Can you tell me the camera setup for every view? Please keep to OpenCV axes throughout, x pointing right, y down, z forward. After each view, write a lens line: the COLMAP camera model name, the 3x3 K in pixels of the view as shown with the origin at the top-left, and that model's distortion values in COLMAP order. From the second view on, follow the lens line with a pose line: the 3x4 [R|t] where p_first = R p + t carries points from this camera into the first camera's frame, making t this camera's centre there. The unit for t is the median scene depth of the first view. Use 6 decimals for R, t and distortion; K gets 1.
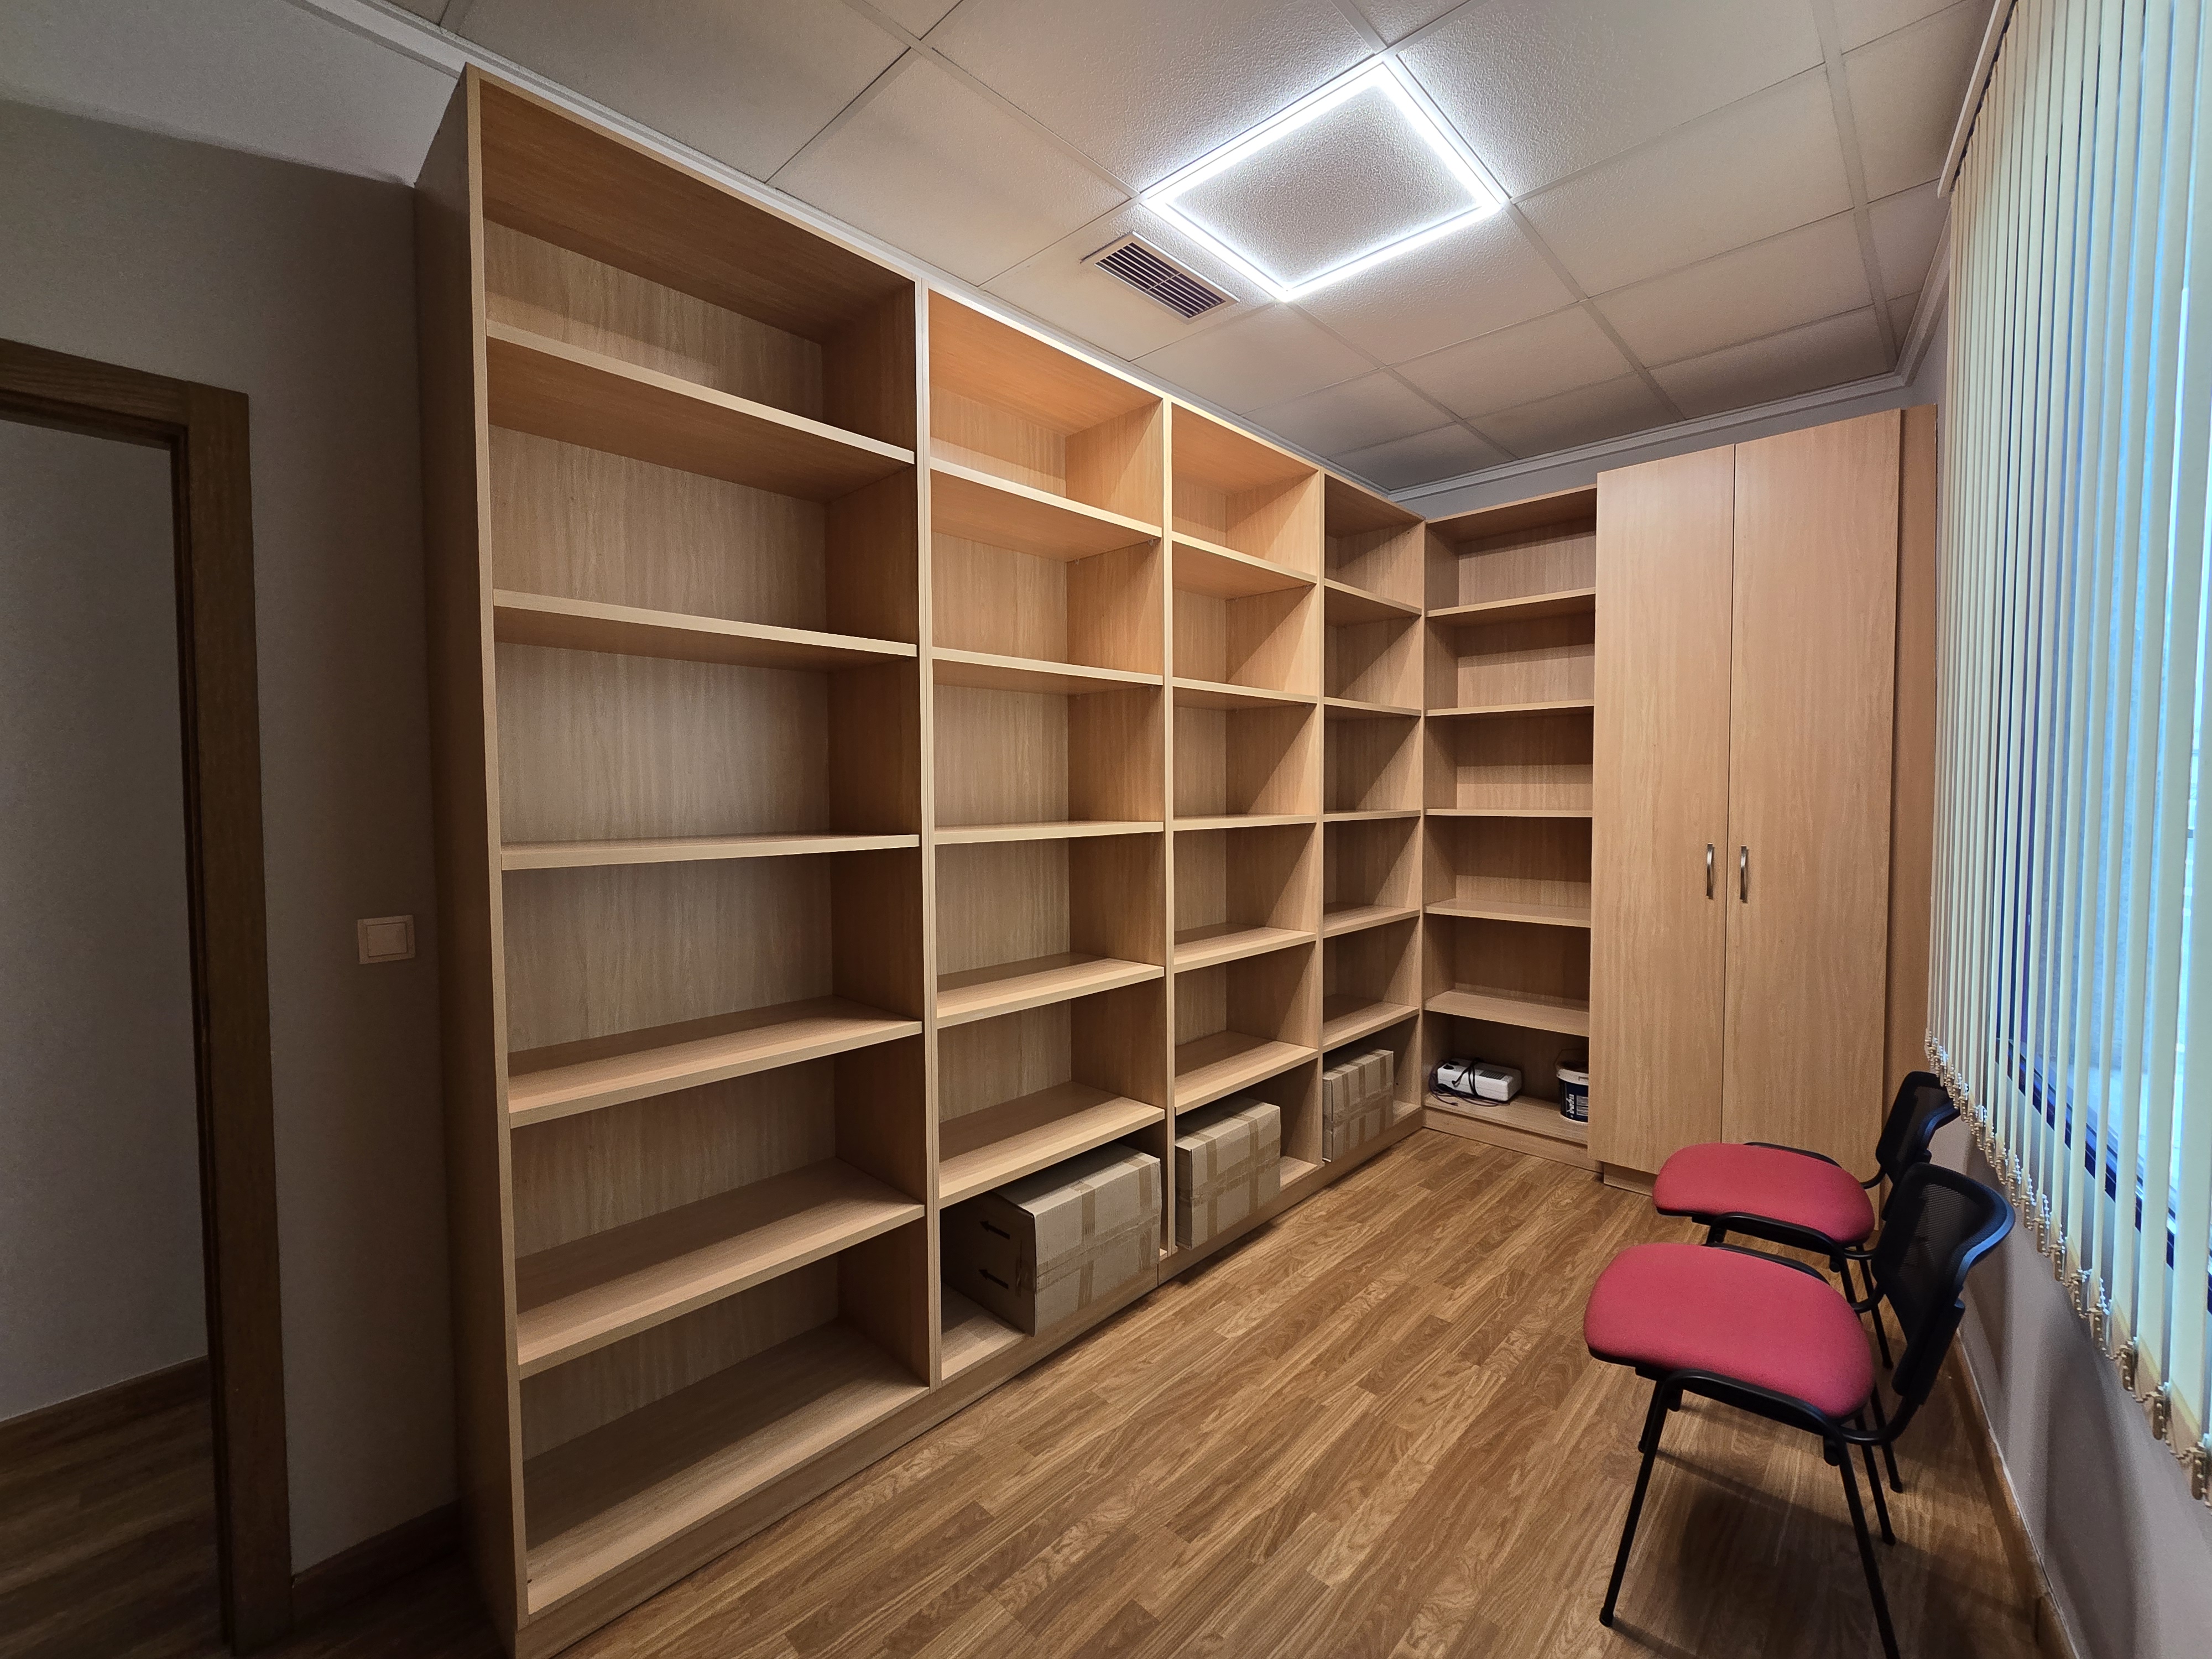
lens RADIAL K [[913.6, 0, 1105.2], [0, 913.6, 824.2], [0, 0, 1]] dist [-0.001837, -0.000159]
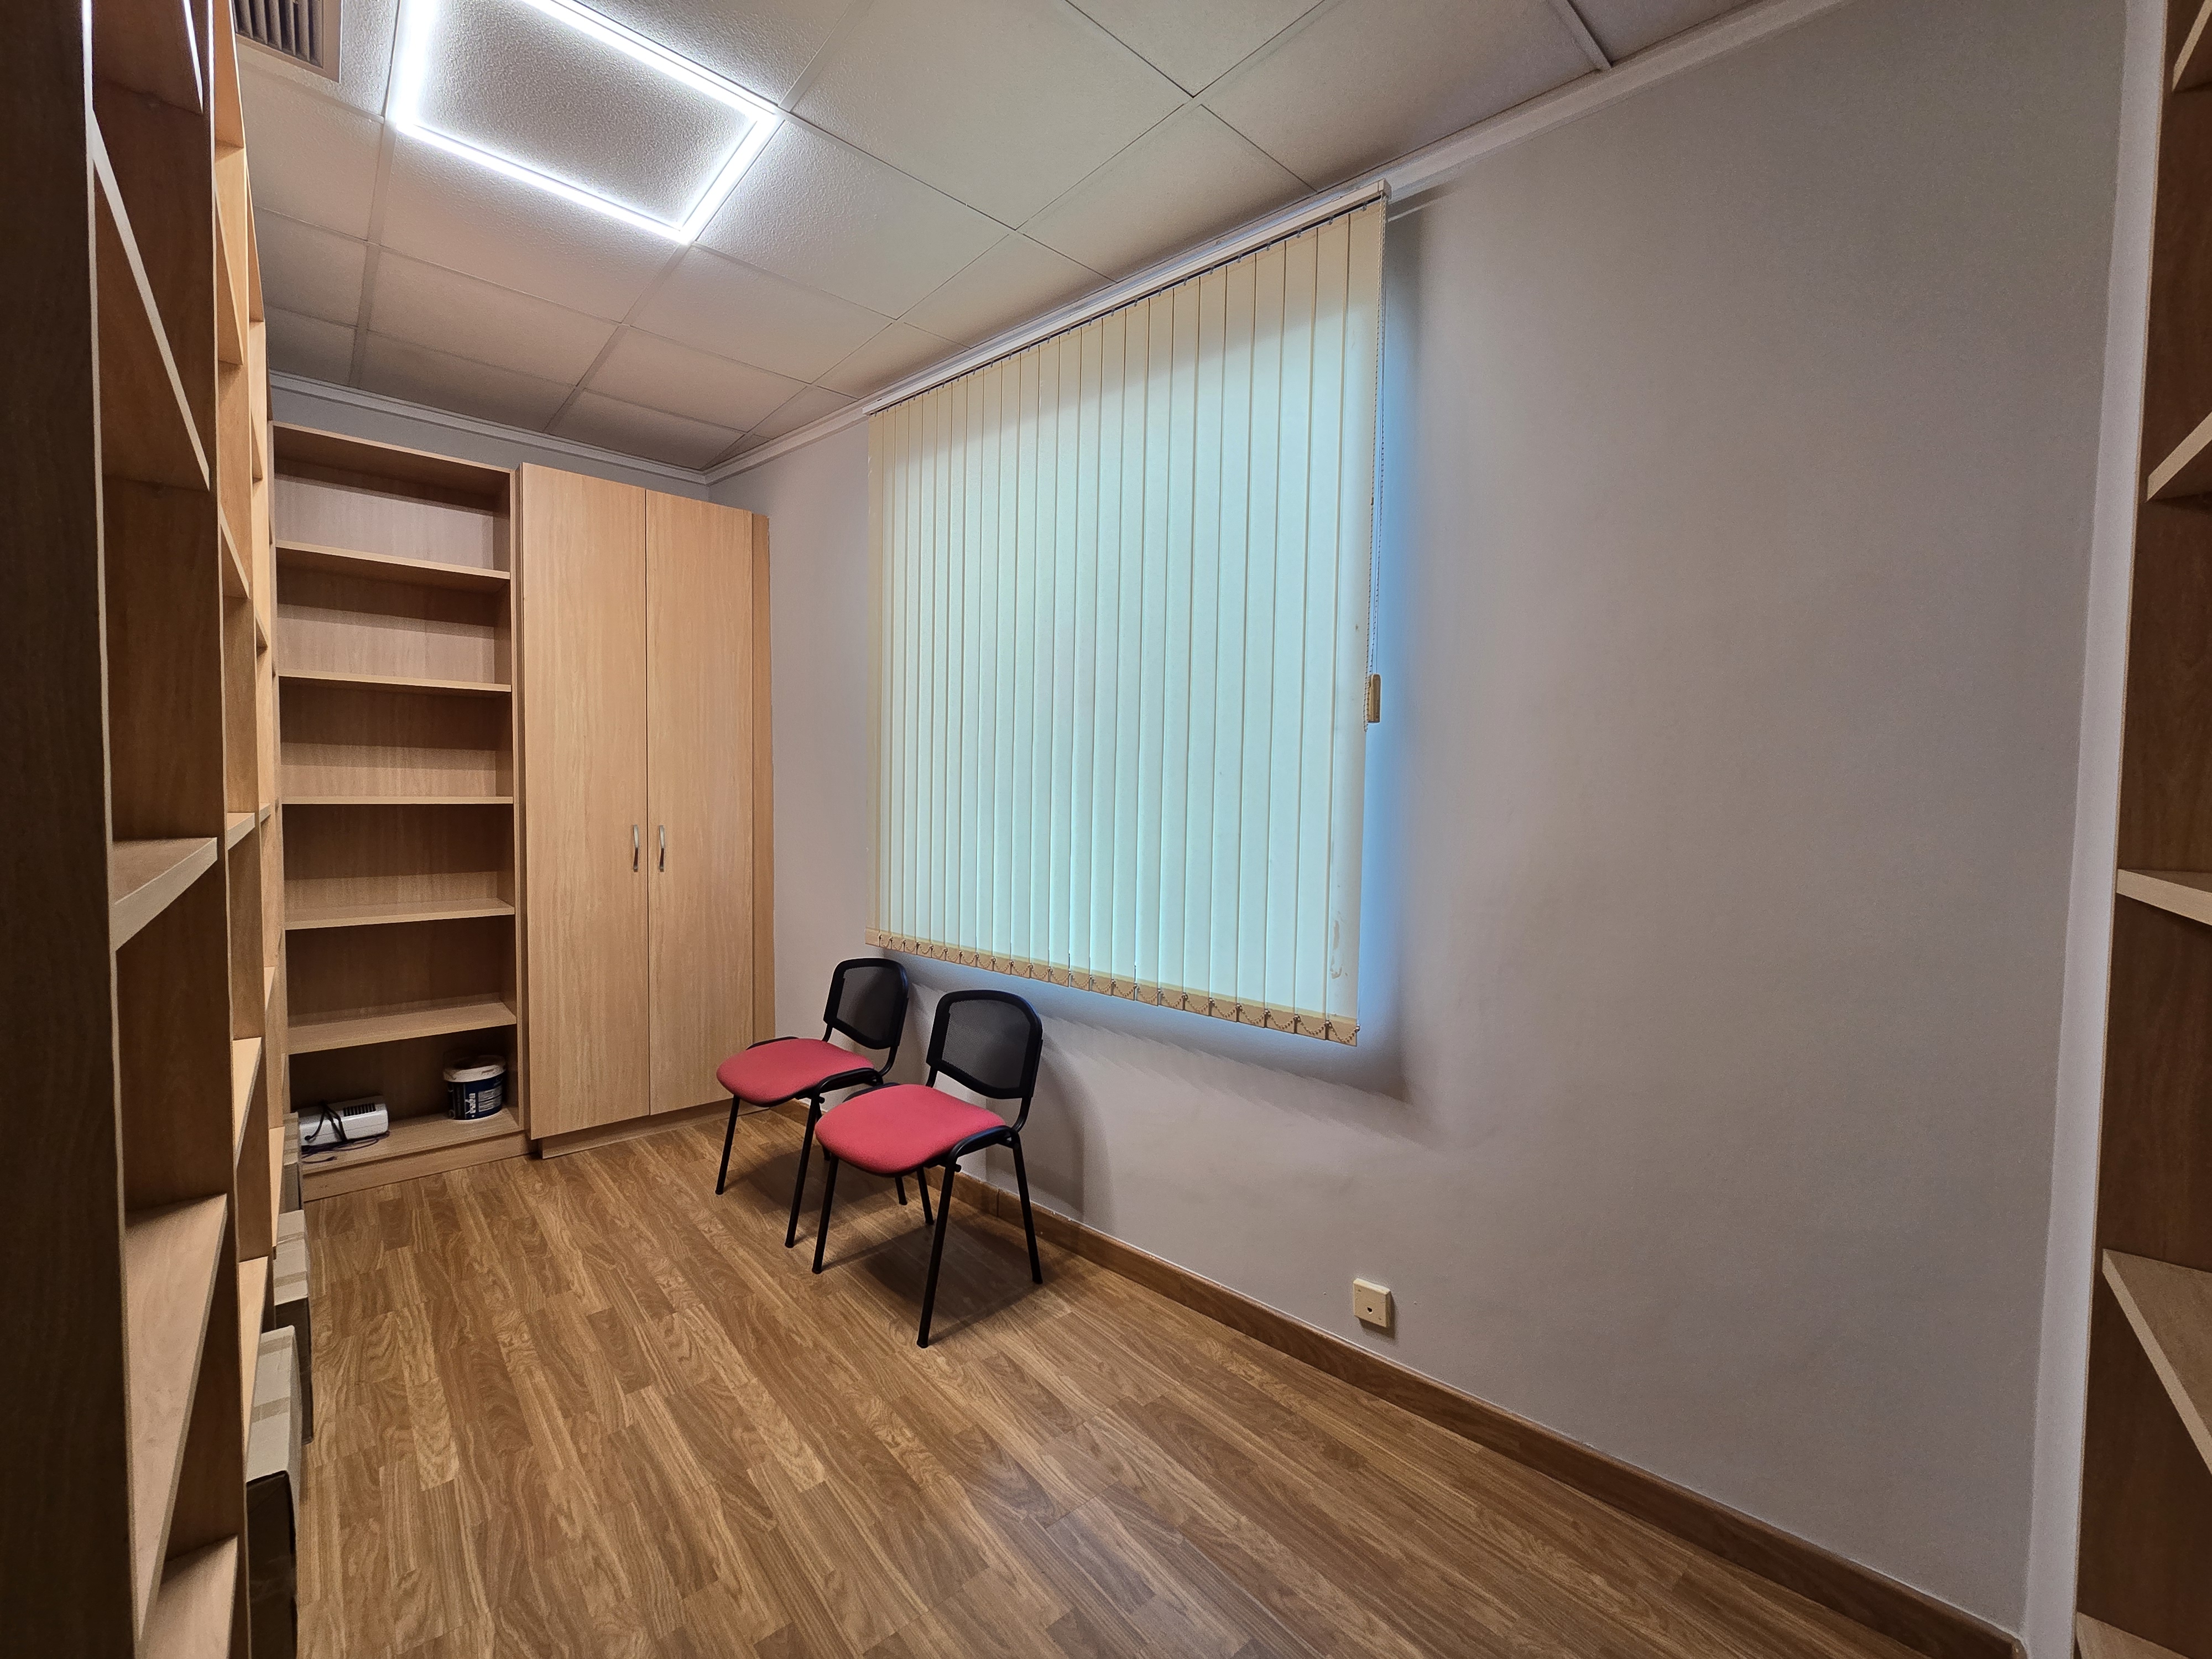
lens RADIAL K [[913.6, 0, 1105.2], [0, 913.6, 824.2], [0, 0, 1]] dist [-0.001837, -0.000159]
pose [[0.085024, -0.031109, 0.995893, -0.638464], [0.023158, 0.999304, 0.029239, 0.001353], [-0.996110, 0.020577, 0.085685, 0.421936]]
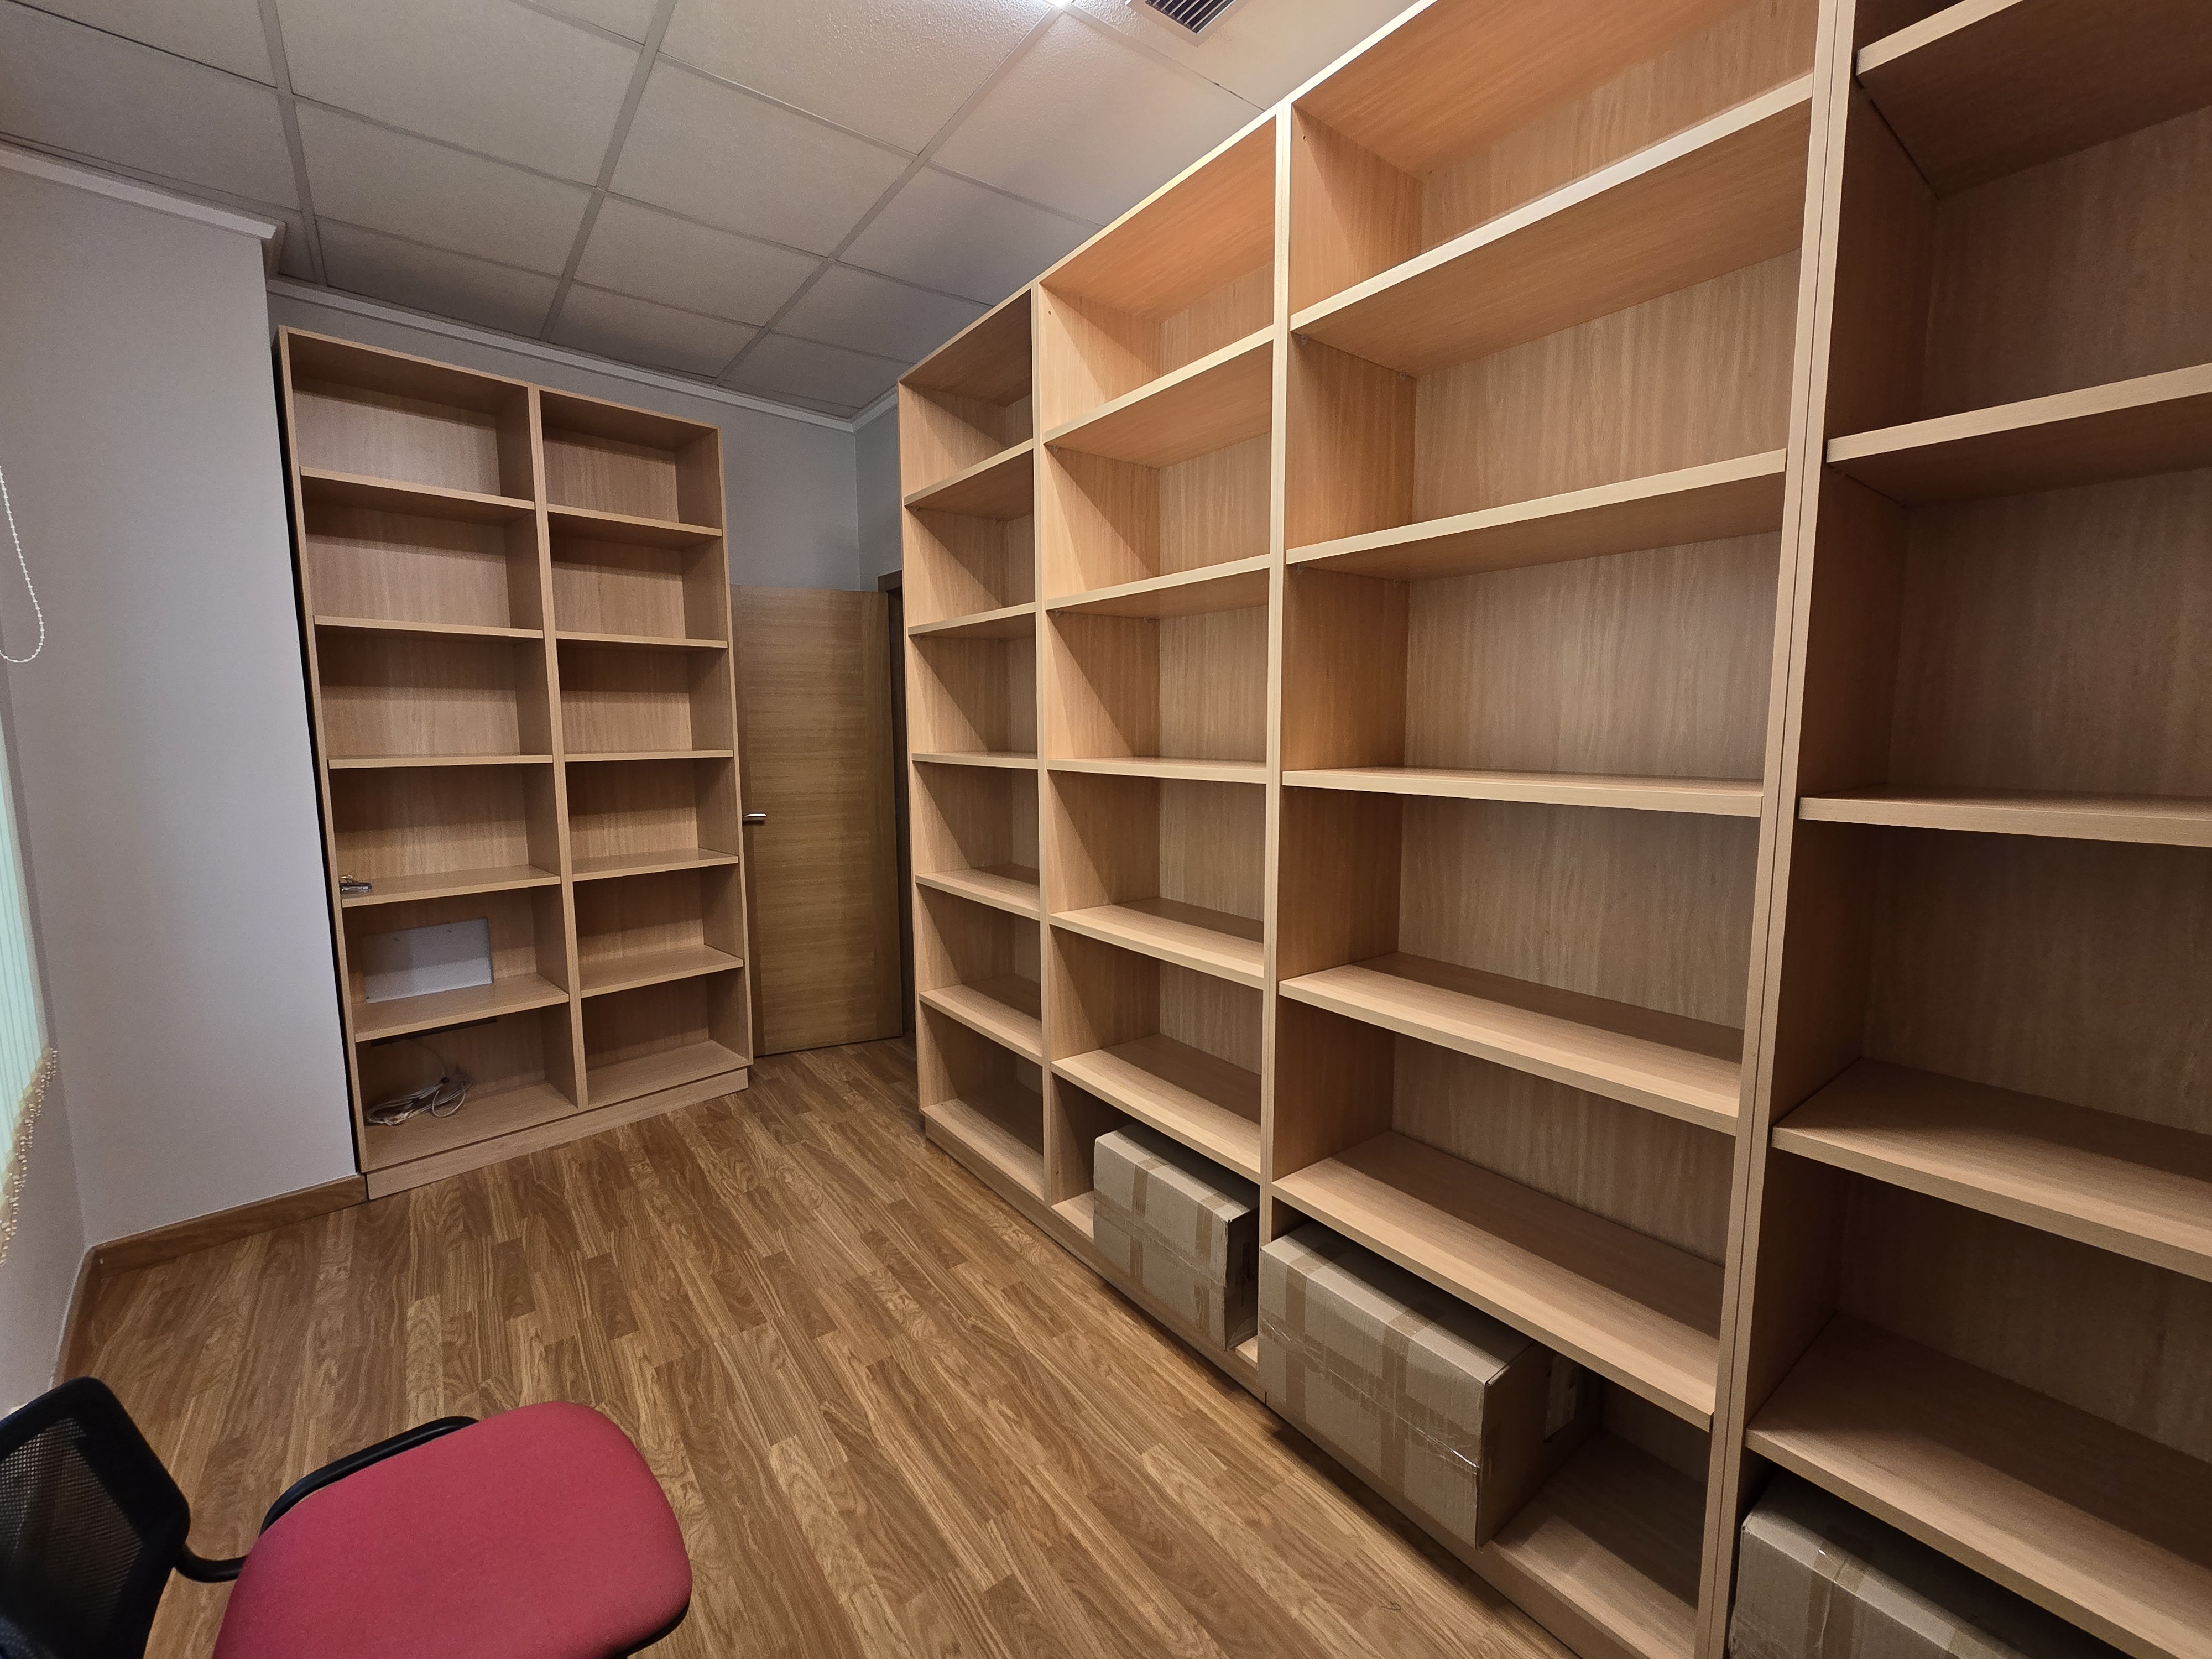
lens RADIAL K [[913.6, 0, 1105.2], [0, 913.6, 824.2], [0, 0, 1]] dist [-0.001837, -0.000159]
pose [[-0.155936, 0.116843, -0.980832, 0.921889], [-0.034739, 0.991716, 0.123662, -0.052633], [0.987156, 0.053357, -0.150586, 1.190117]]
